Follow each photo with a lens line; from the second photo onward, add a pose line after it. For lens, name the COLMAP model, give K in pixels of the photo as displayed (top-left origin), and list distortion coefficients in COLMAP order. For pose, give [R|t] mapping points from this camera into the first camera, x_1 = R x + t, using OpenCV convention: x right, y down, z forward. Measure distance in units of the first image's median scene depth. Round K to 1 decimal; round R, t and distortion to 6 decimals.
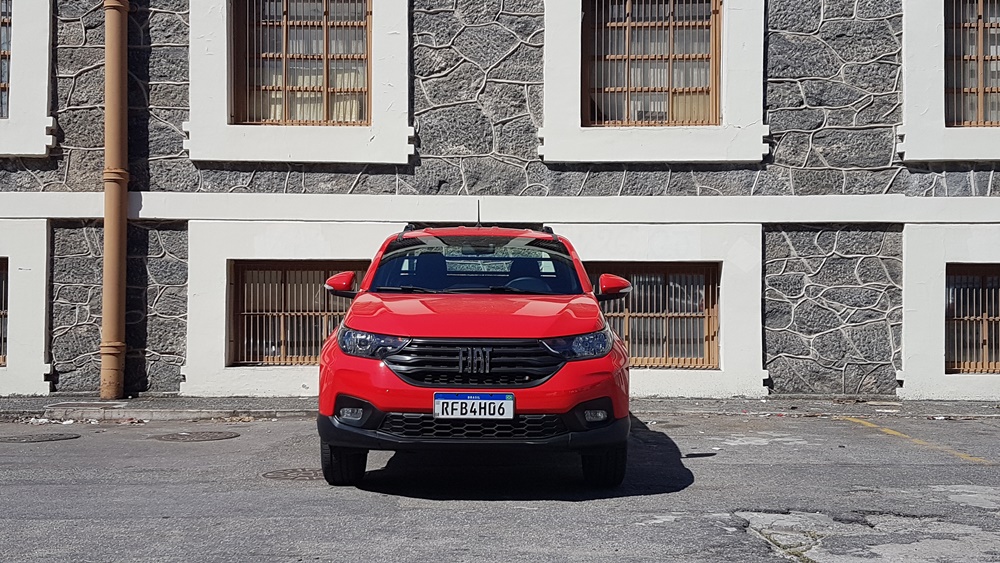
lens RADIAL K [[1163.1, 0, 494.3], [0, 1163.1, 285.8], [0, 0, 1]] dist [0.352816, -0.969110]
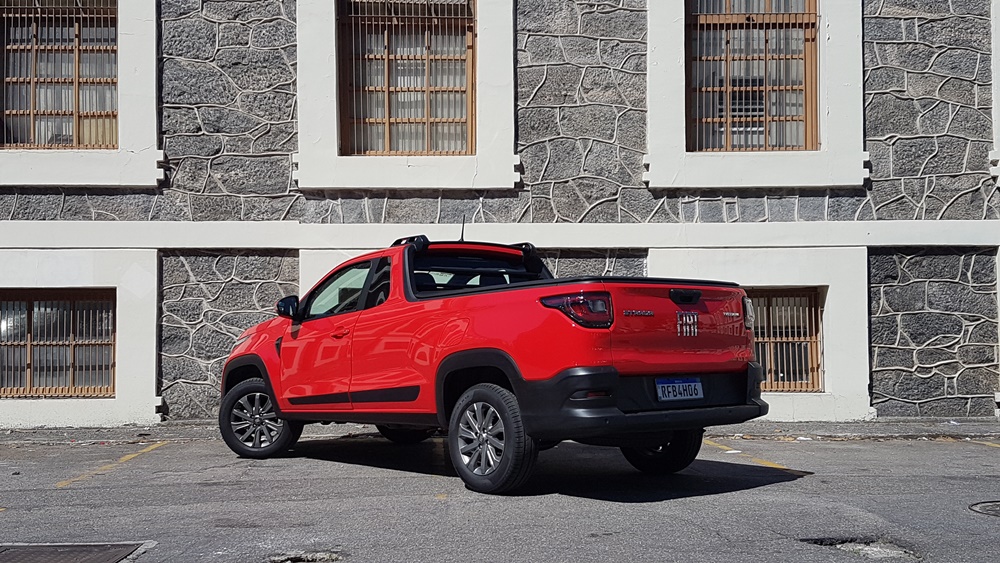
lens RADIAL K [[1163.1, 0, 494.3], [0, 1163.1, 285.8], [0, 0, 1]] dist [0.352816, -0.969110]
pose [[0.997942, -0.007613, 0.063664, 0.442599], [0.009104, 0.999690, -0.023169, 0.003950], [-0.063468, 0.023701, 0.997702, -0.012577]]
